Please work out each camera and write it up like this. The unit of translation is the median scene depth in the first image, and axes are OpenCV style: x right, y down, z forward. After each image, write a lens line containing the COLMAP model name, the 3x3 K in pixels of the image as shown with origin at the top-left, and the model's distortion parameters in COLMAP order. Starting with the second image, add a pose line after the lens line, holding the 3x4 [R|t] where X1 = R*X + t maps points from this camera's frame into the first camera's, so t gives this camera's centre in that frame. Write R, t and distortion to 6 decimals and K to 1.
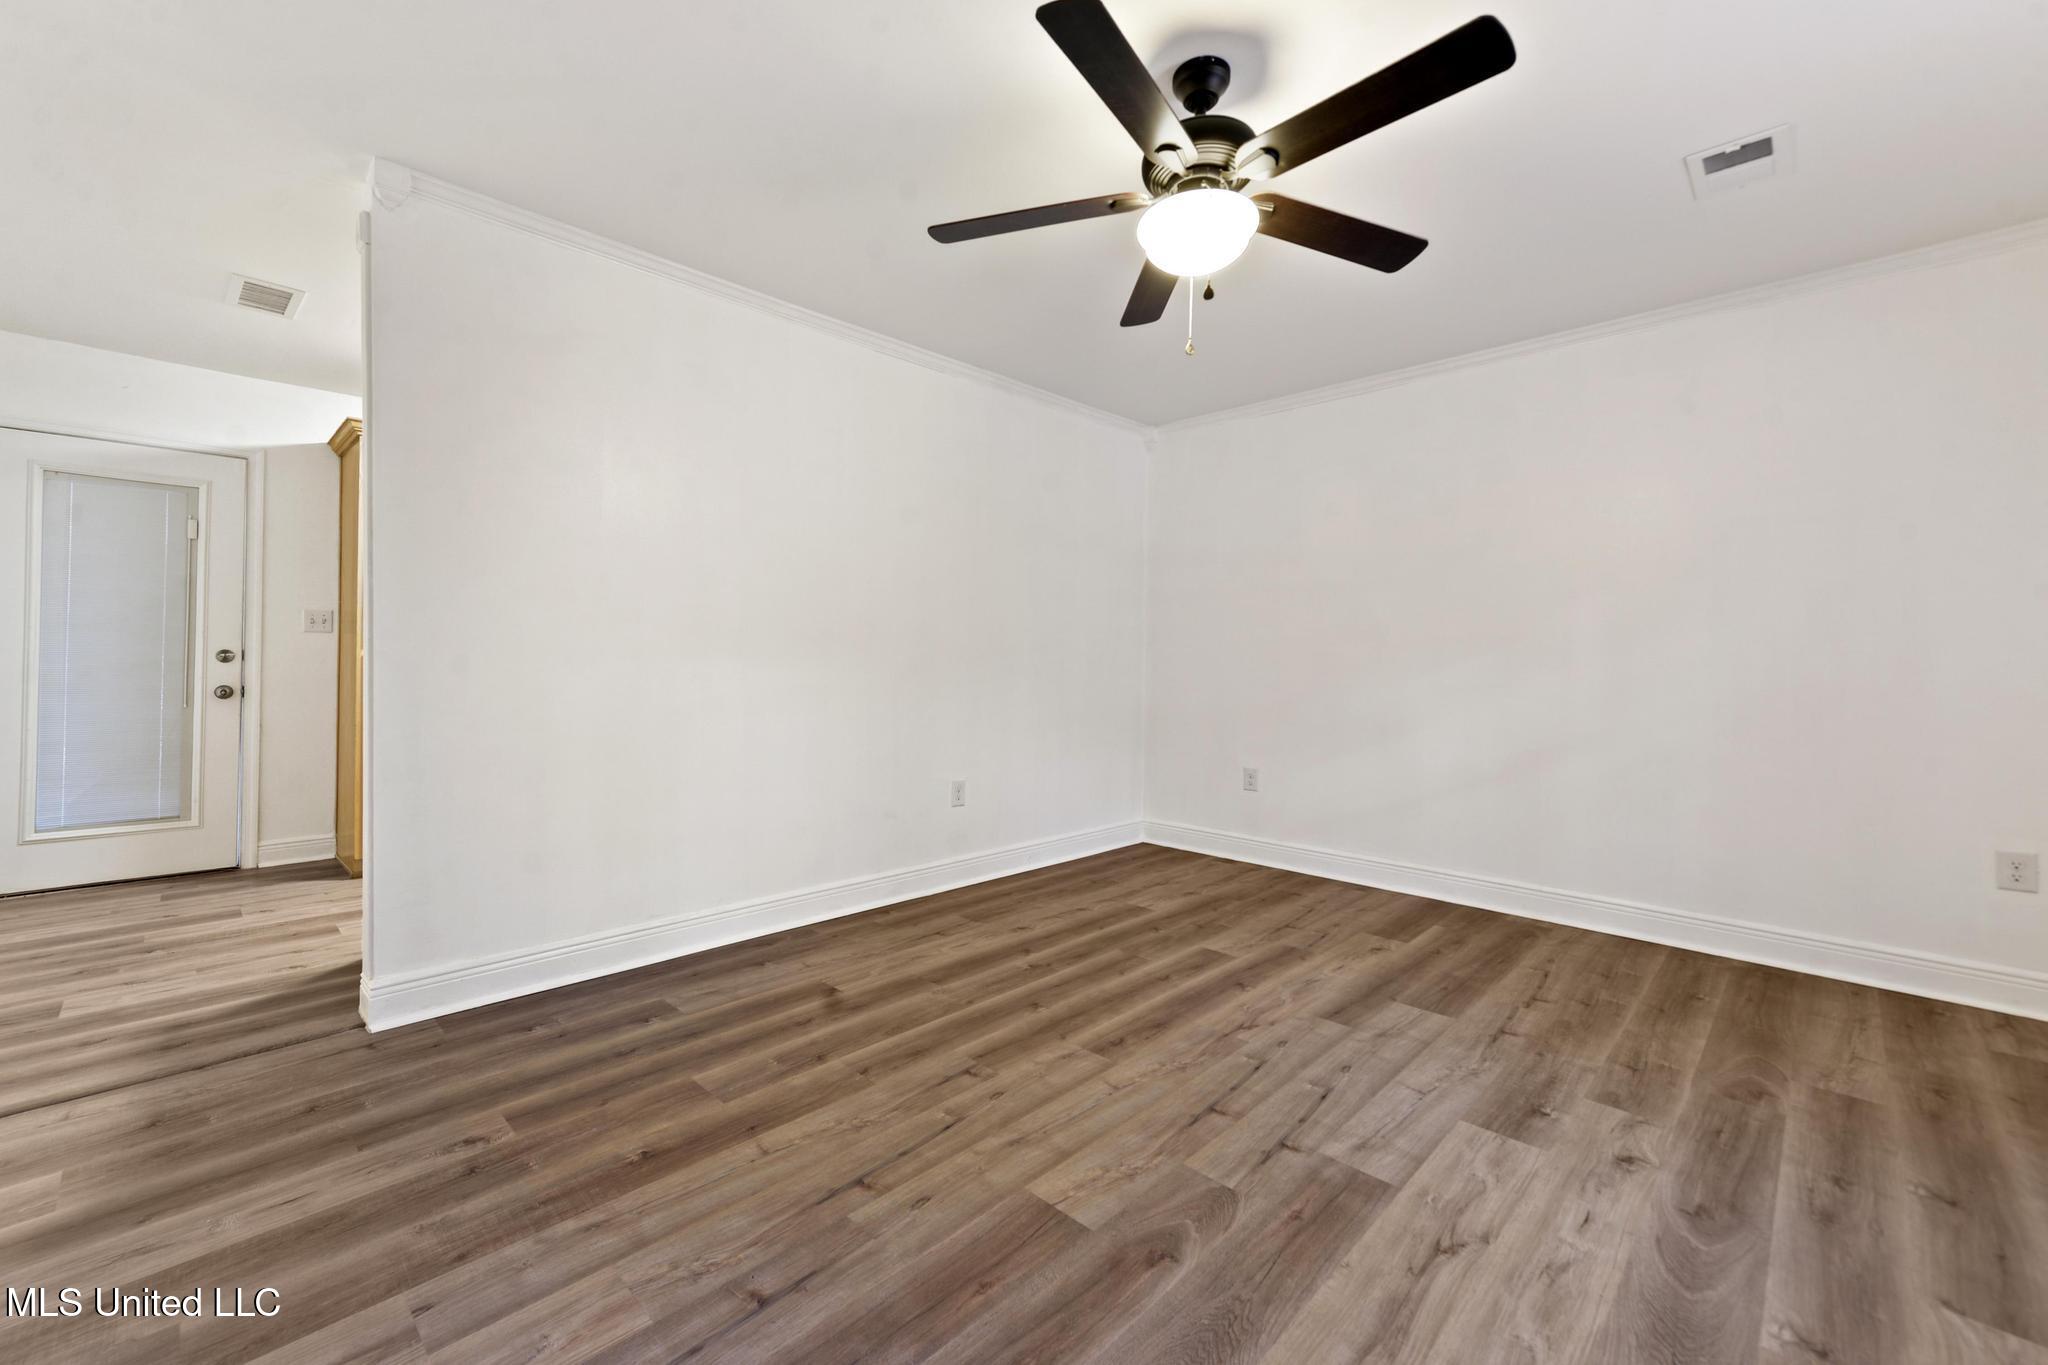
lens RADIAL K [[830.5, 0, 1019.6], [0, 830.5, 664.0], [0, 0, 1]] dist [-0.003248, -0.000642]
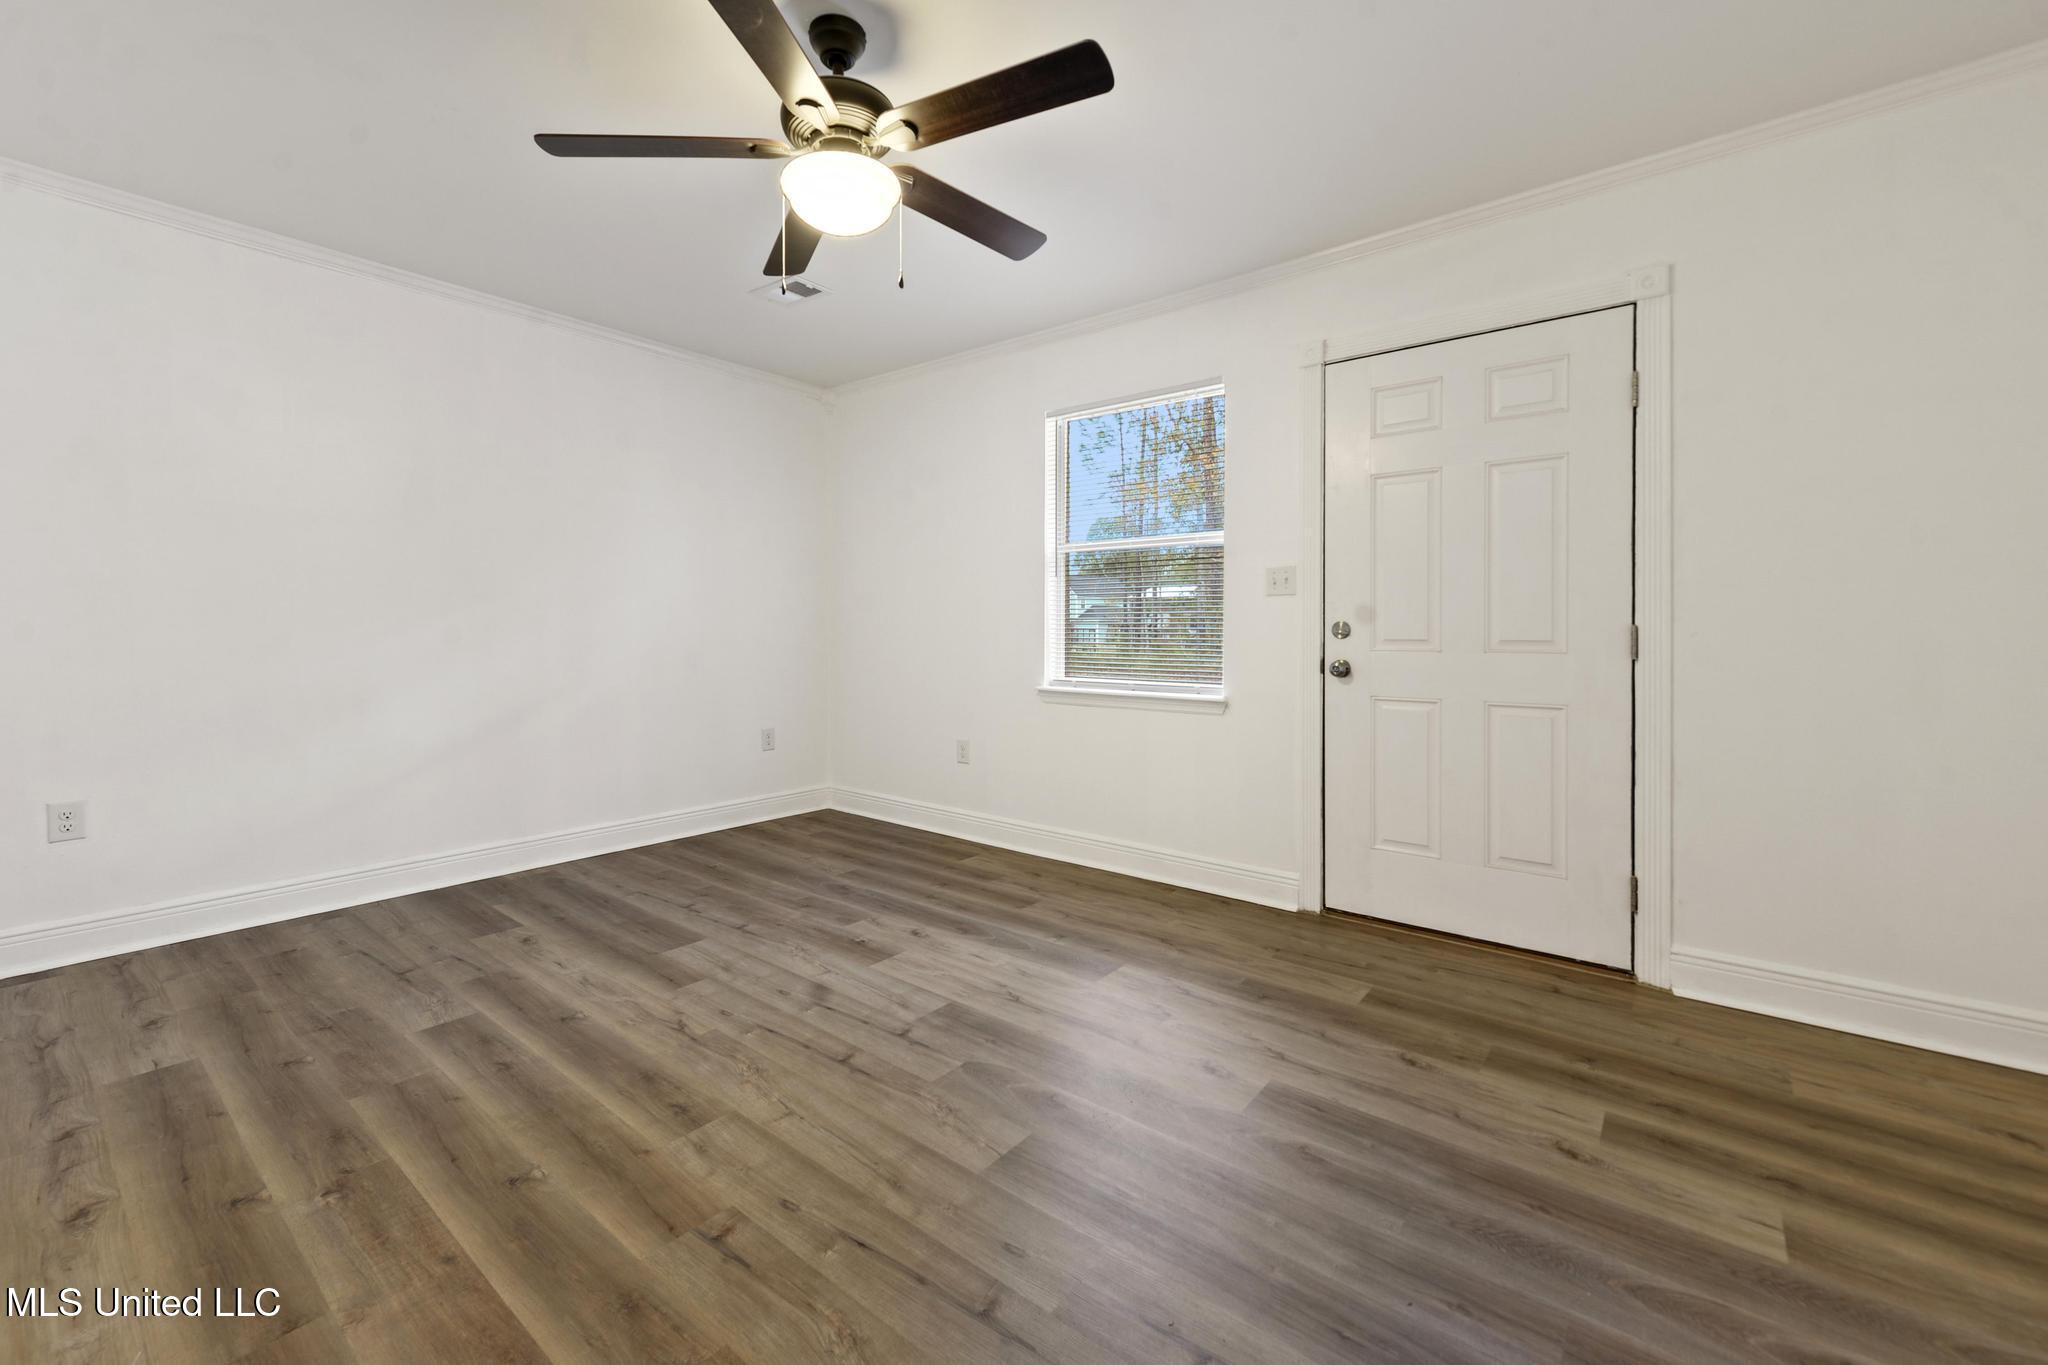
lens RADIAL K [[830.5, 0, 978.3], [0, 830.5, 652.7], [0, 0, 1]] dist [-0.003248, -0.000642]
pose [[-0.066559, -0.044425, 0.996793, -0.672726], [0.001853, 0.999001, 0.044647, -0.016772], [-0.997781, 0.004818, -0.066410, 0.760927]]
